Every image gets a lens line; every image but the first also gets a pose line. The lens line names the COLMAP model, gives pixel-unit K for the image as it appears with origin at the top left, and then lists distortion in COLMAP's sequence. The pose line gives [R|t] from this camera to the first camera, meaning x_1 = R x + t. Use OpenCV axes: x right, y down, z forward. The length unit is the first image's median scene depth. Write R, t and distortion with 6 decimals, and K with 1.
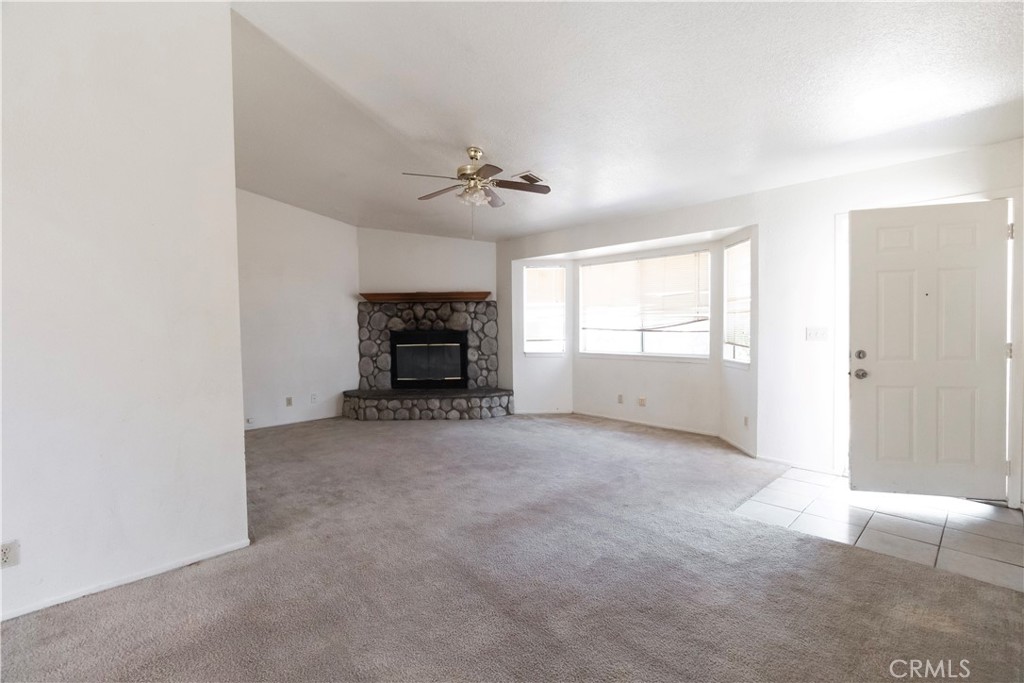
lens RADIAL K [[469.3, 0, 514.1], [0, 469.3, 341.9], [0, 0, 1]] dist [0.001472, 0.003171]
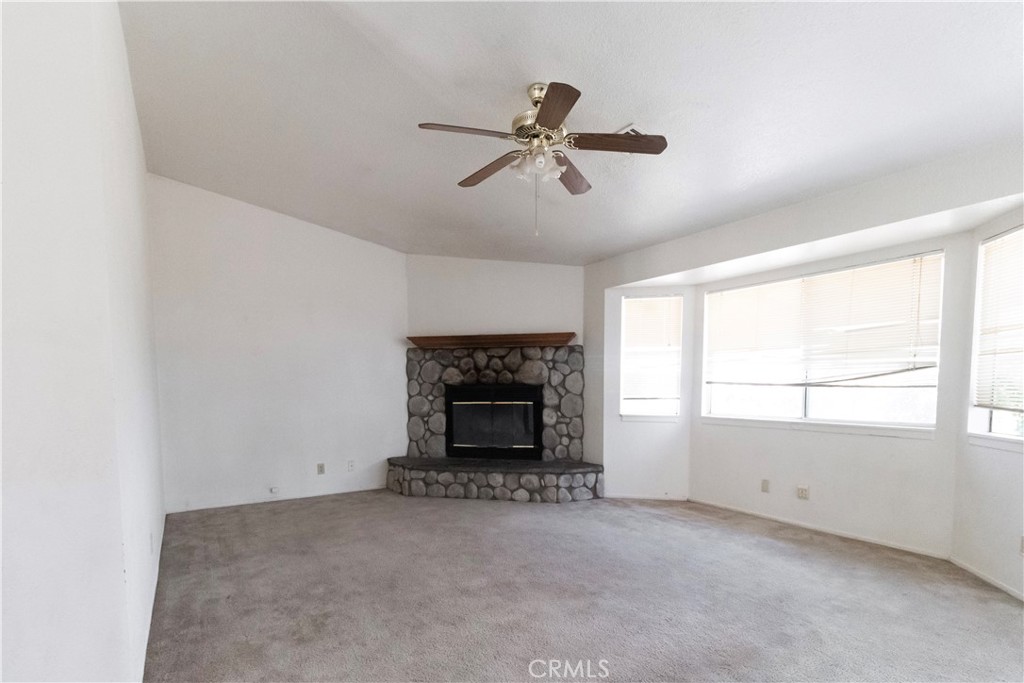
lens RADIAL K [[469.3, 0, 490.8], [0, 469.3, 416.6], [0, 0, 1]] dist [0.001472, 0.003171]
pose [[0.966617, 0.020861, -0.255375, 0.015089], [-0.013664, 0.999459, 0.029924, 0.006377], [0.255861, -0.025435, 0.966379, 0.259146]]
